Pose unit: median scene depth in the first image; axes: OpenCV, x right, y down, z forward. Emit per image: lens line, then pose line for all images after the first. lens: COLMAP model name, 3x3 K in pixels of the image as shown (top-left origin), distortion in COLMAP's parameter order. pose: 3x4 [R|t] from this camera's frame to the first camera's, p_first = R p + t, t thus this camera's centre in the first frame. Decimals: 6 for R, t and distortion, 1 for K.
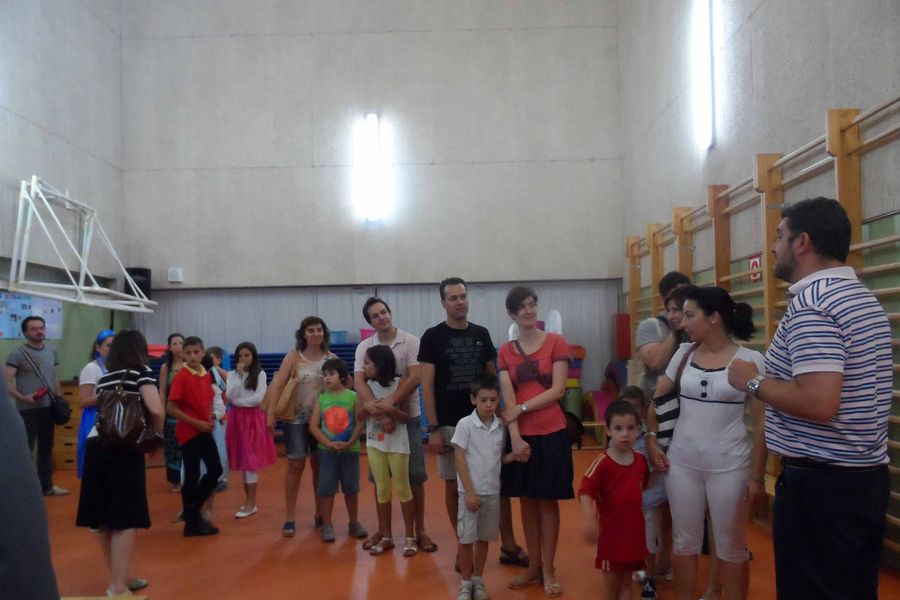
lens RADIAL K [[688.0, 0, 451.2], [0, 688.0, 338.3], [0, 0, 1]] dist [-0.026681, 0.019039]
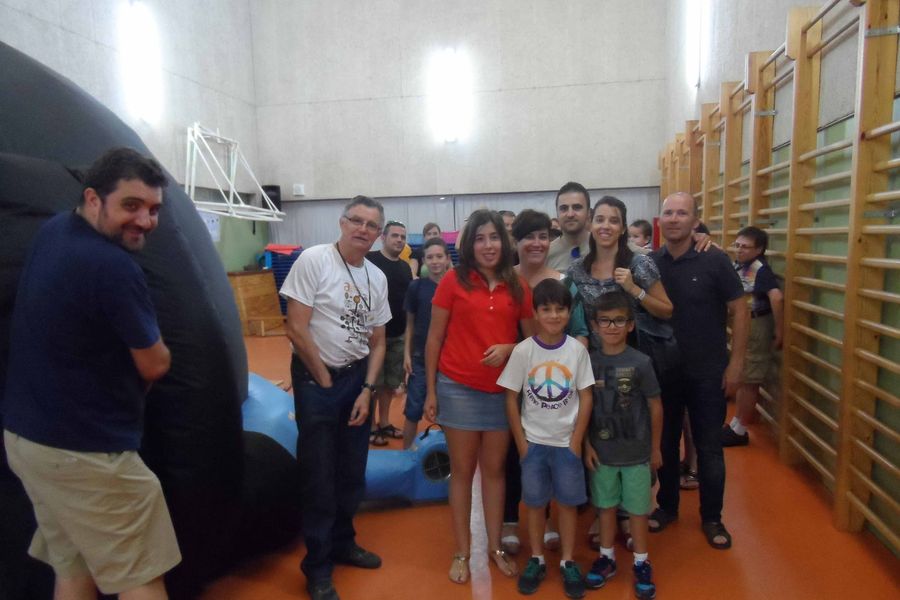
lens RADIAL K [[688.0, 0, 447.2], [0, 688.0, 341.8], [0, 0, 1]] dist [-0.026681, 0.019039]
pose [[0.982391, 0.023984, -0.185290, 0.125937], [0.005741, 0.987383, 0.158243, -0.015092], [0.186748, -0.156521, 0.969859, -0.258276]]
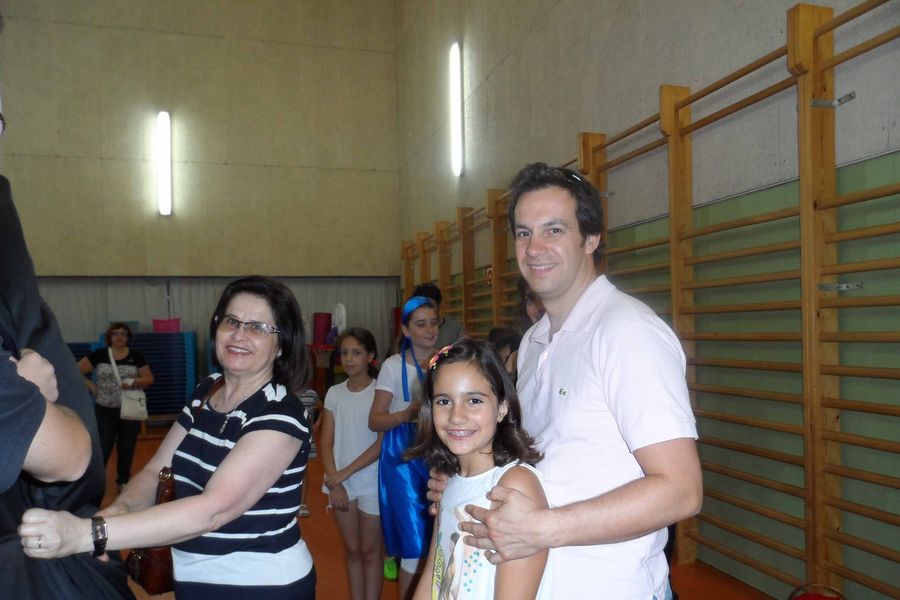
lens RADIAL K [[688.0, 0, 453.3], [0, 688.0, 341.8], [0, 0, 1]] dist [-0.026681, 0.019039]
pose [[0.957055, -0.002737, 0.289895, 0.002894], [-0.003295, 0.999788, 0.020320, -0.002507], [-0.289889, -0.020402, 0.956843, -0.135732]]
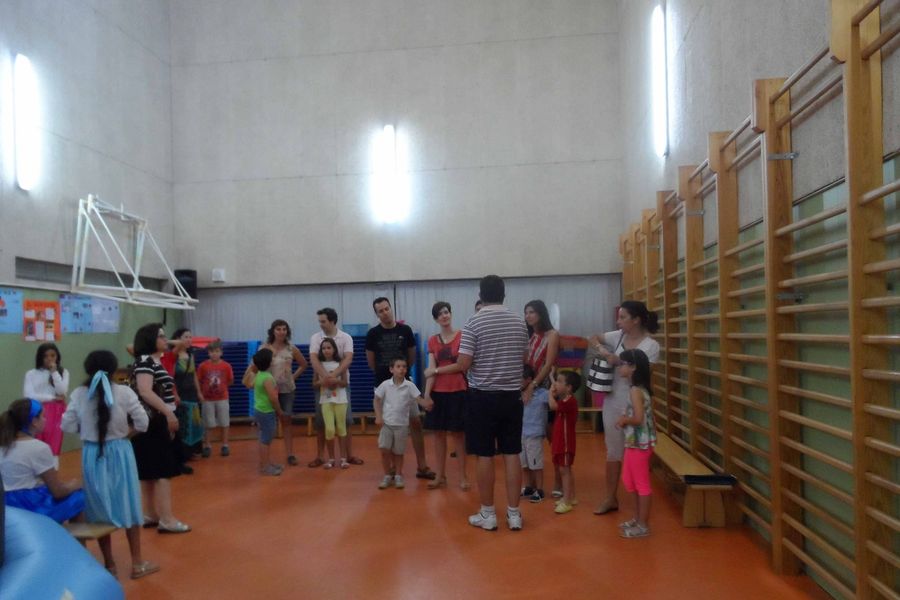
lens RADIAL K [[688.0, 0, 452.9], [0, 688.0, 338.5], [0, 0, 1]] dist [-0.026681, 0.019039]
pose [[0.993877, -0.003312, -0.110438, 0.116936], [0.004970, 0.999879, 0.014741, -0.003652], [0.110376, -0.015200, 0.993774, -0.088804]]
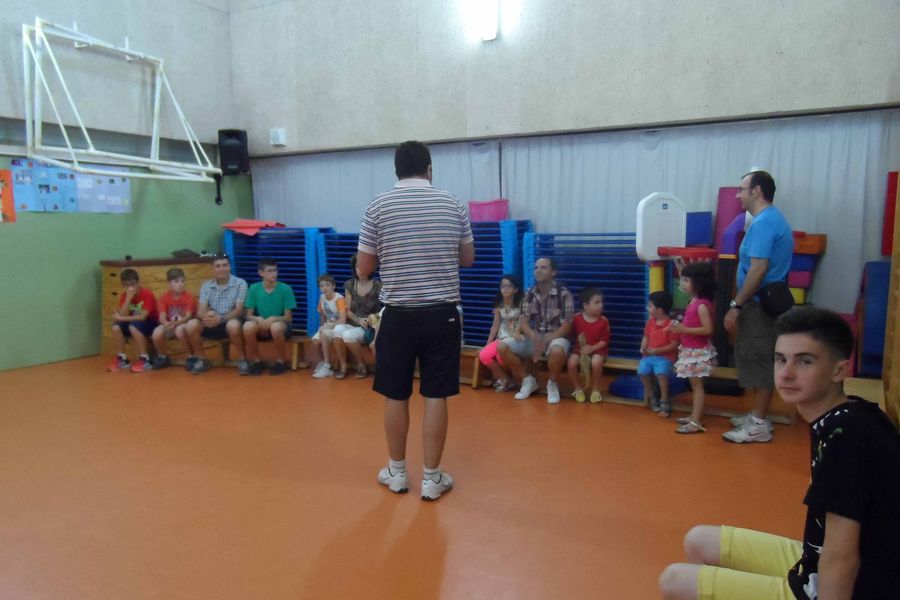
lens RADIAL K [[688.0, 0, 451.2], [0, 688.0, 320.1], [0, 0, 1]] dist [-0.026681, 0.019039]
pose [[0.868027, 0.081152, -0.489841, 0.231770], [-0.007915, 0.988689, 0.149771, 0.001549], [0.496454, -0.126128, 0.858851, 0.402593]]
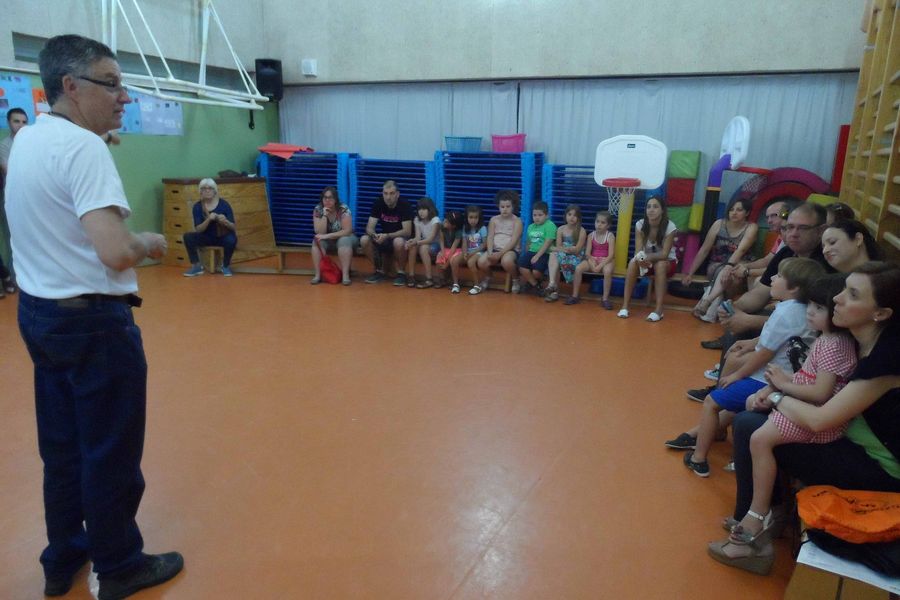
lens RADIAL K [[688.0, 0, 450.4], [0, 688.0, 330.0], [0, 0, 1]] dist [-0.026681, 0.019039]
pose [[0.903927, 0.145903, -0.402030, 0.207972], [-0.038169, 0.963781, 0.263951, -0.003947], [0.425980, -0.223247, 0.876756, 0.224511]]
